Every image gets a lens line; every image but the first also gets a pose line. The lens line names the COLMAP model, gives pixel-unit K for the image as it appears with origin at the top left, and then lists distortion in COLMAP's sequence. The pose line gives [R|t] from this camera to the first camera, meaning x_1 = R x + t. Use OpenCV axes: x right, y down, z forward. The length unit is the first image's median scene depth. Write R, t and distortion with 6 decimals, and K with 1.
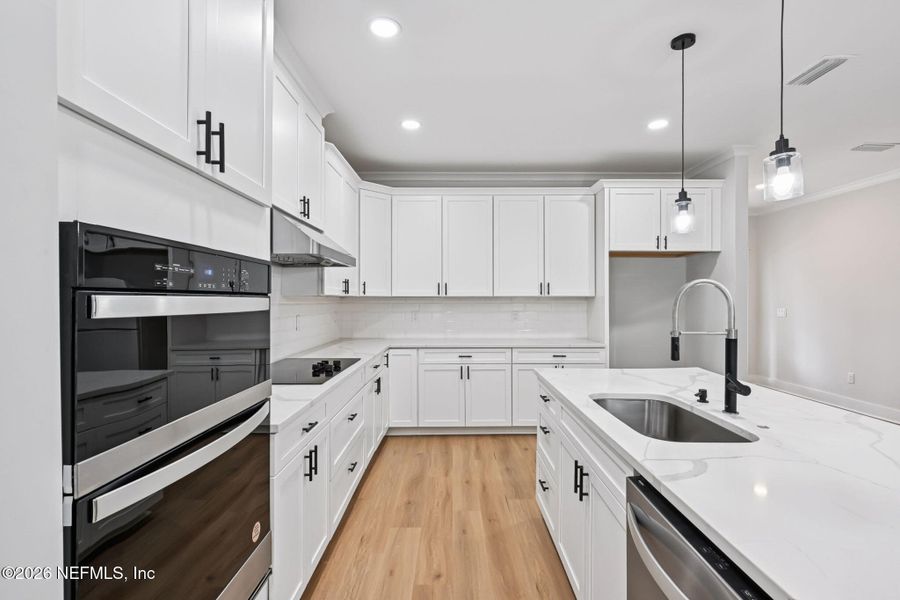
lens RADIAL K [[426.3, 0, 453.2], [0, 426.3, 297.9], [0, 0, 1]] dist [-0.000816, -0.000233]
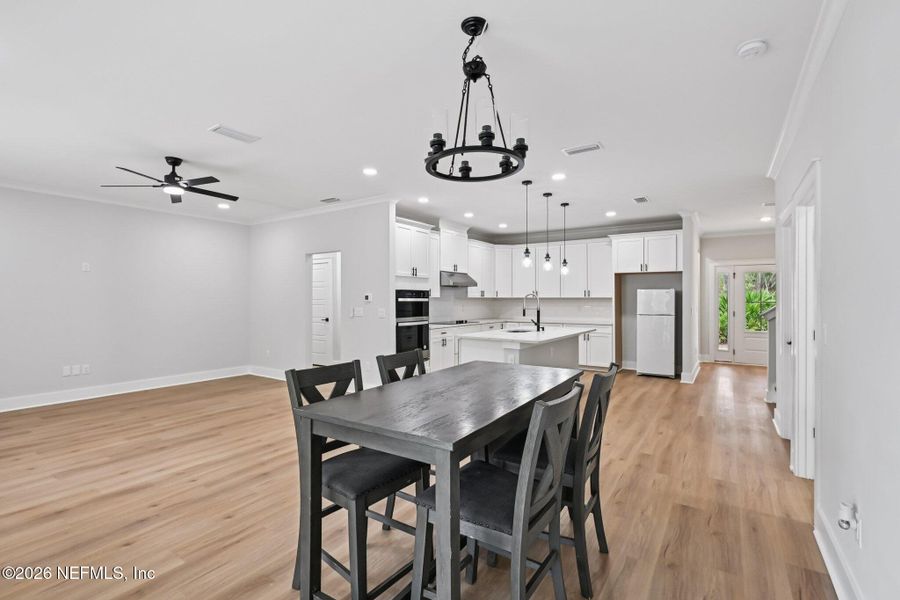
lens RADIAL K [[411.2, 0, 455.0], [0, 411.2, 298.2], [0, 0, 1]] dist [0.001260, 0.000028]
pose [[0.834750, -0.000810, -0.550628, 0.776483], [0.000502, 1.000000, -0.000710, -0.000340], [0.550628, 0.000316, 0.834750, -0.878983]]
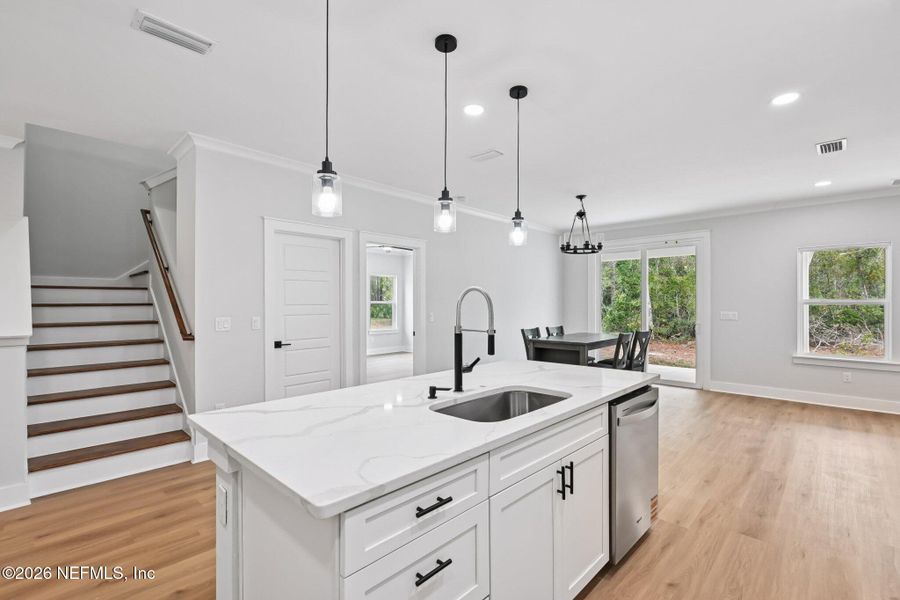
lens RADIAL K [[405.9, 0, 453.1], [0, 405.9, 301.3], [0, 0, 1]] dist [0.000321, 0.000288]
pose [[-0.724585, 0.001436, 0.689184, -0.071398], [-0.002555, 0.999985, -0.004769, 0.002345], [-0.689181, -0.005216, -0.724570, 0.760003]]
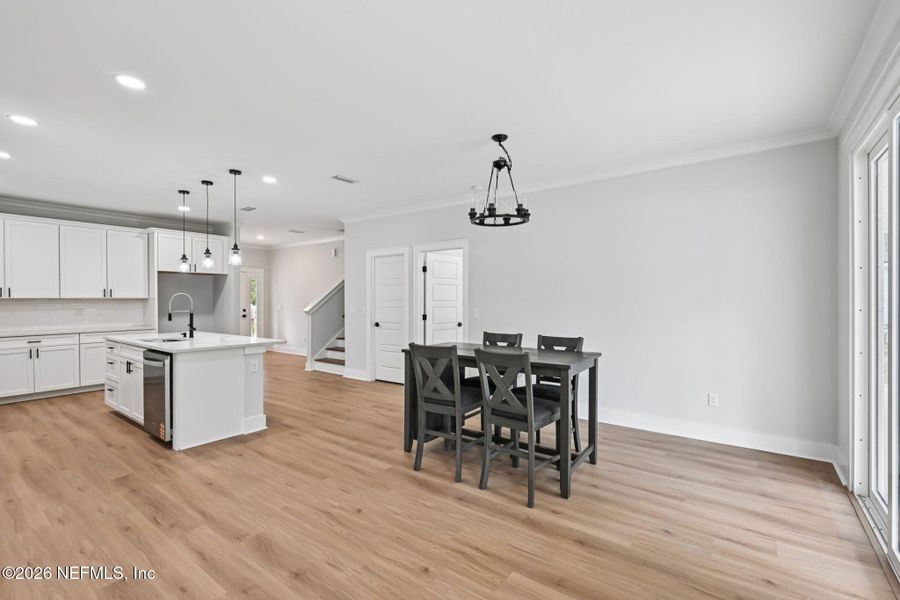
lens RADIAL K [[405.9, 0, 453.1], [0, 405.9, 301.3], [0, 0, 1]] dist [0.000321, 0.000288]
pose [[0.599079, -0.005131, 0.800674, -0.211668], [0.000172, 0.999980, 0.006279, -0.001699], [-0.800690, -0.003624, 0.599068, -0.871184]]
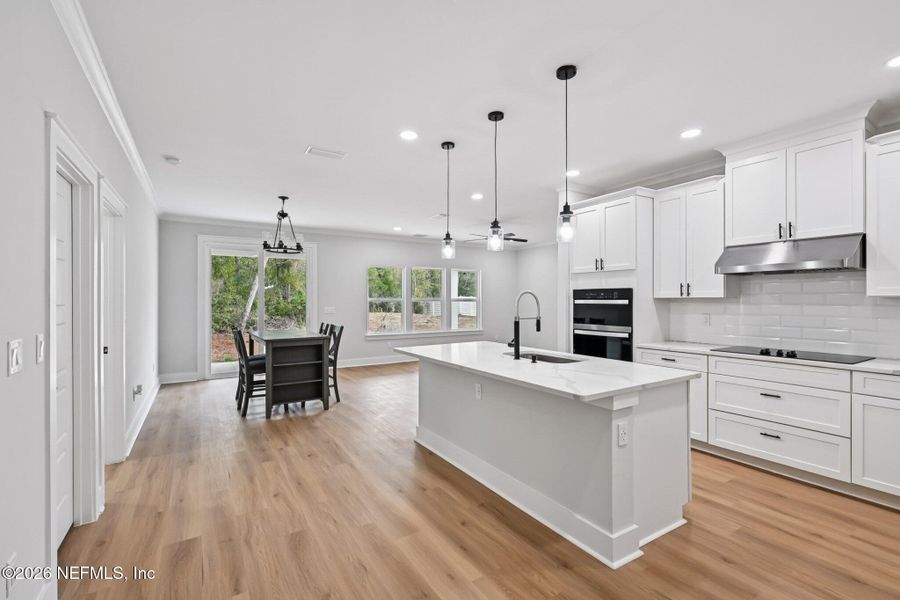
lens RADIAL K [[405.9, 0, 453.1], [0, 405.9, 301.3], [0, 0, 1]] dist [0.000321, 0.000288]
pose [[-0.846292, 0.001548, -0.532718, 0.754237], [0.001515, 0.999999, 0.000498, 0.001683], [0.532718, -0.000386, -0.846293, 0.966956]]
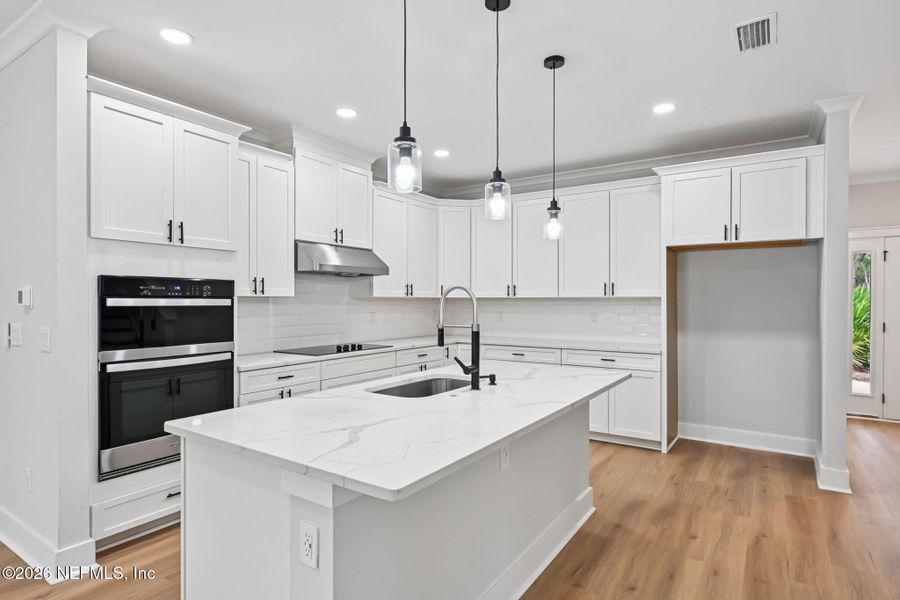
lens RADIAL K [[486.7, 0, 454.6], [0, 486.7, 302.2], [0, 0, 1]] dist [0.003301, 0.000244]
pose [[0.837026, 0.002465, -0.547158, 0.557639], [0.001071, 0.999981, 0.006144, 0.000334], [0.547162, -0.005728, 0.837007, -0.098355]]
